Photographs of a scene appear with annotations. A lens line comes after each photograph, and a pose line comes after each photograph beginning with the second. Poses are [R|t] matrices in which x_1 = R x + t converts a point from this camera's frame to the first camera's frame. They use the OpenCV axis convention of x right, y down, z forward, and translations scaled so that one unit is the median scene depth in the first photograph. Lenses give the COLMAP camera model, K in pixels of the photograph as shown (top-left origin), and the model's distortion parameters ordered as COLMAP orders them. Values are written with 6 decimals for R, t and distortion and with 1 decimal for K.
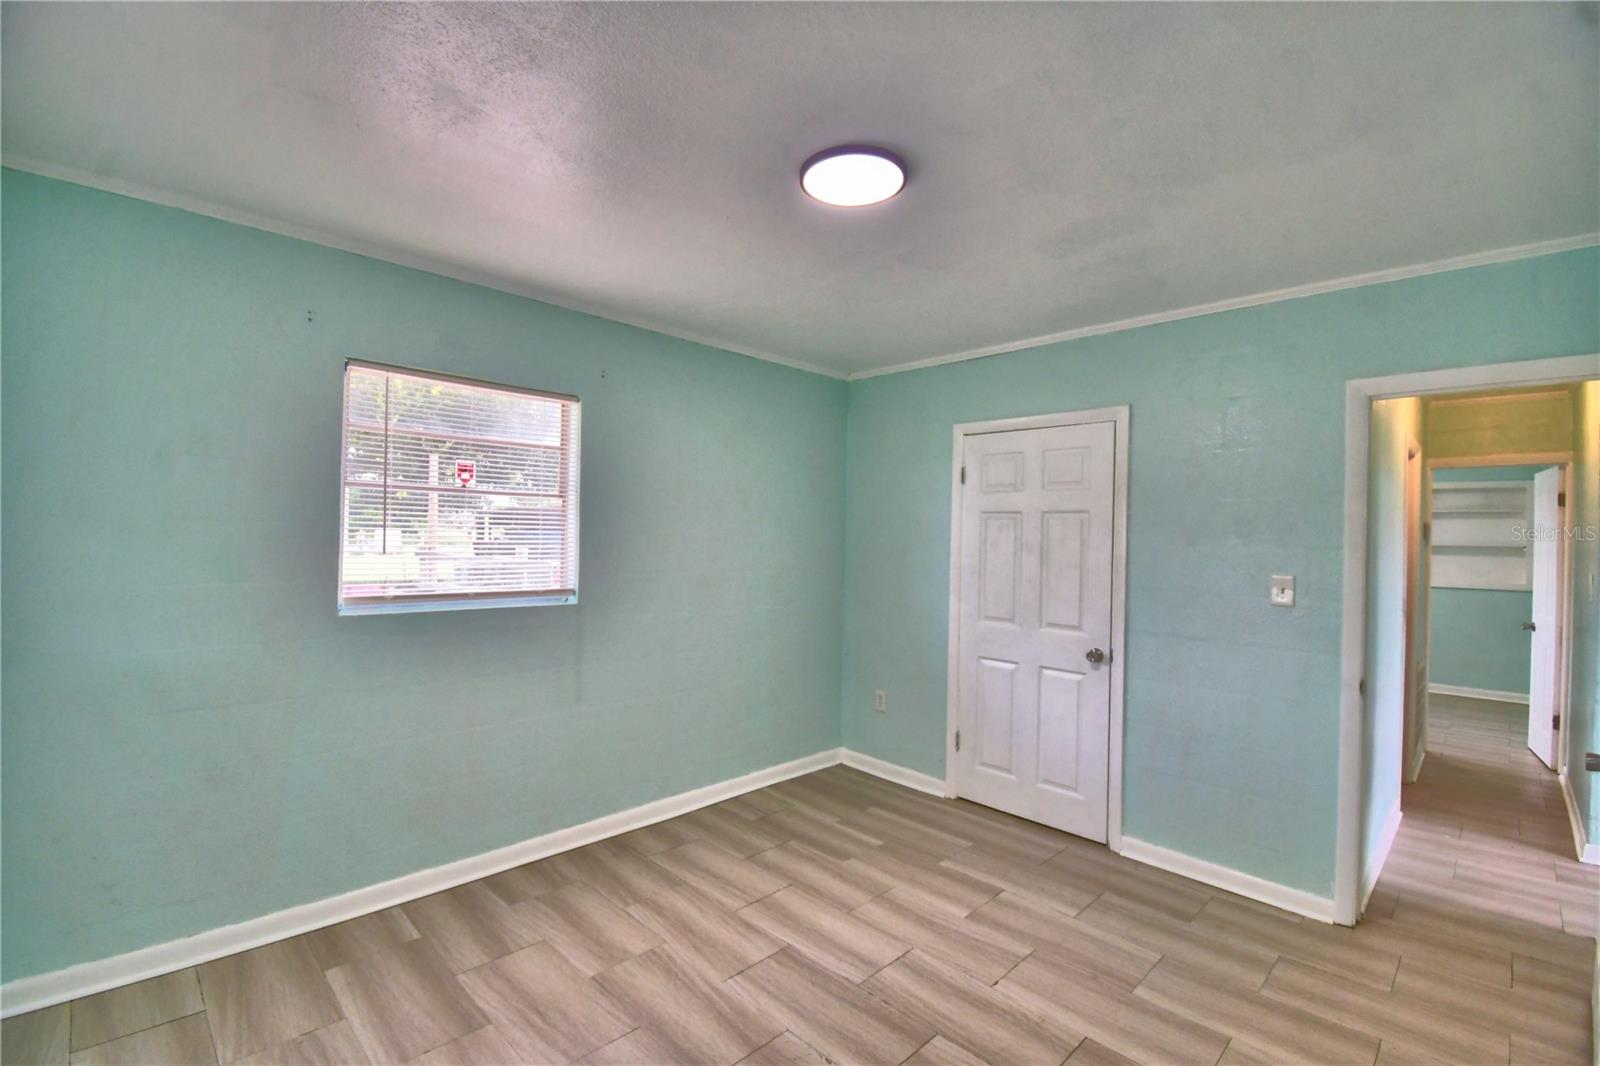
lens RADIAL K [[712.0, 0, 791.4], [0, 712.0, 538.3], [0, 0, 1]] dist [0.010931, -0.018633]
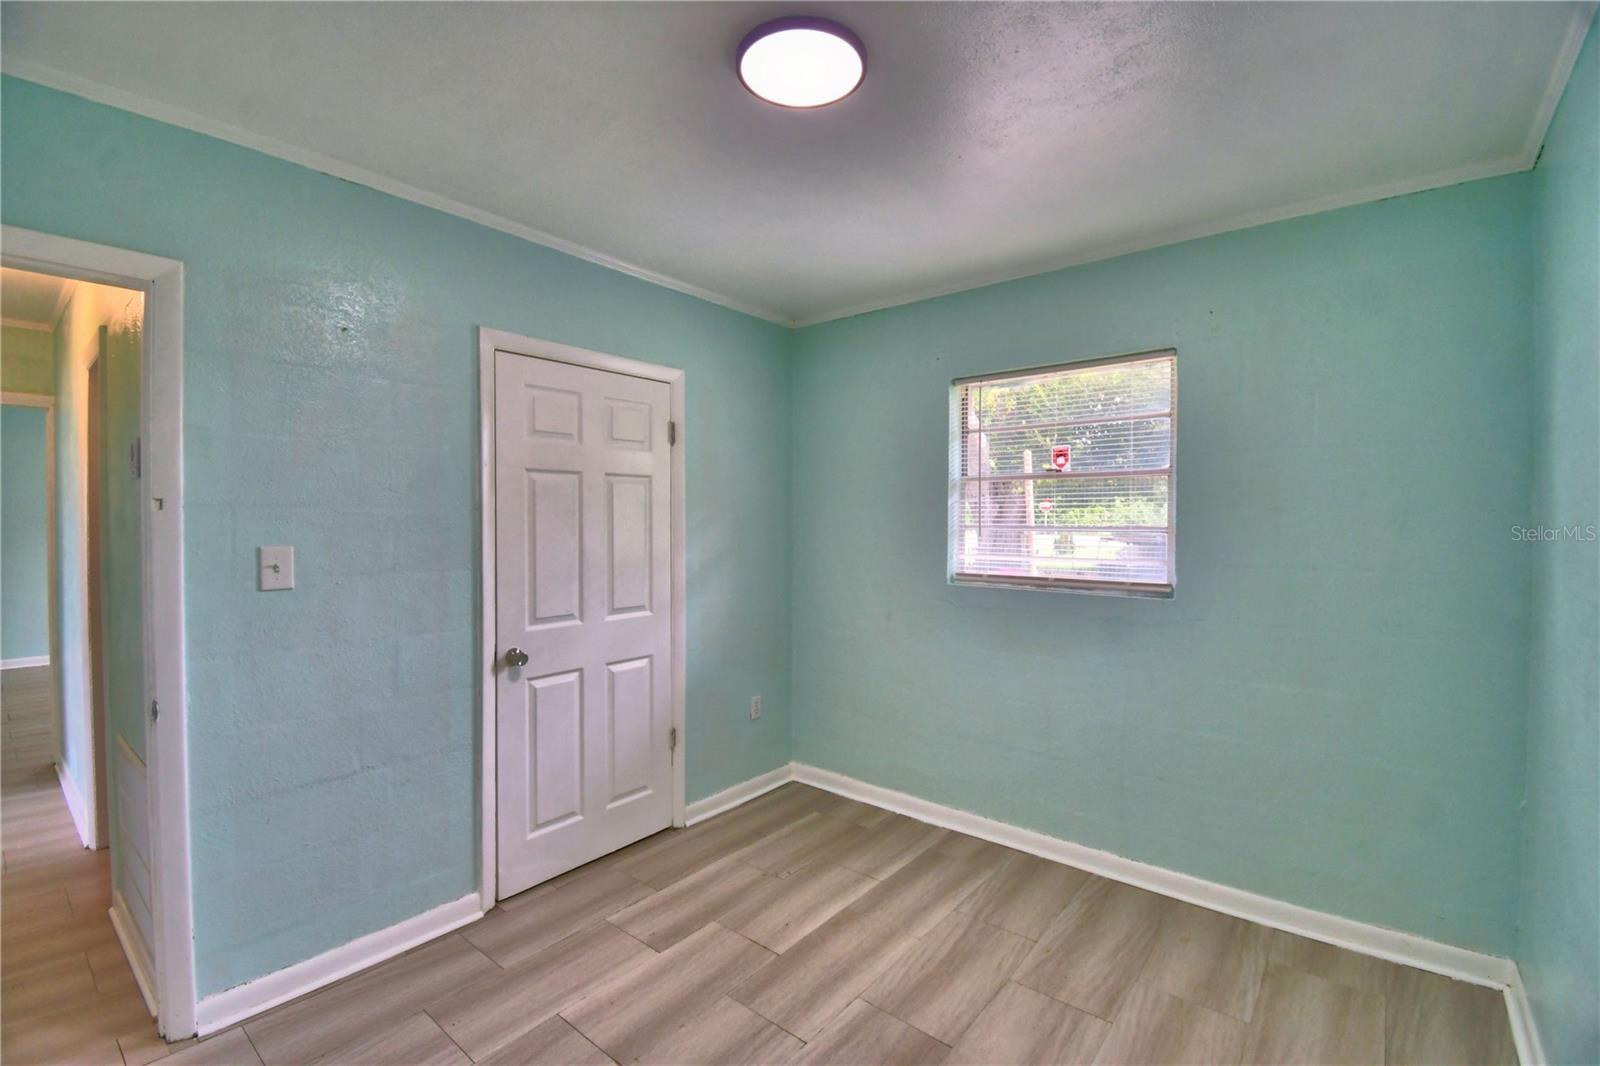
lens RADIAL K [[712.0, 0, 791.0], [0, 712.0, 528.6], [0, 0, 1]] dist [0.010931, -0.018633]
pose [[0.087073, -0.001024, -0.996201, 0.539264], [0.003000, 0.999995, -0.000766, 0.009098], [0.996197, -0.002922, 0.087075, 0.550091]]
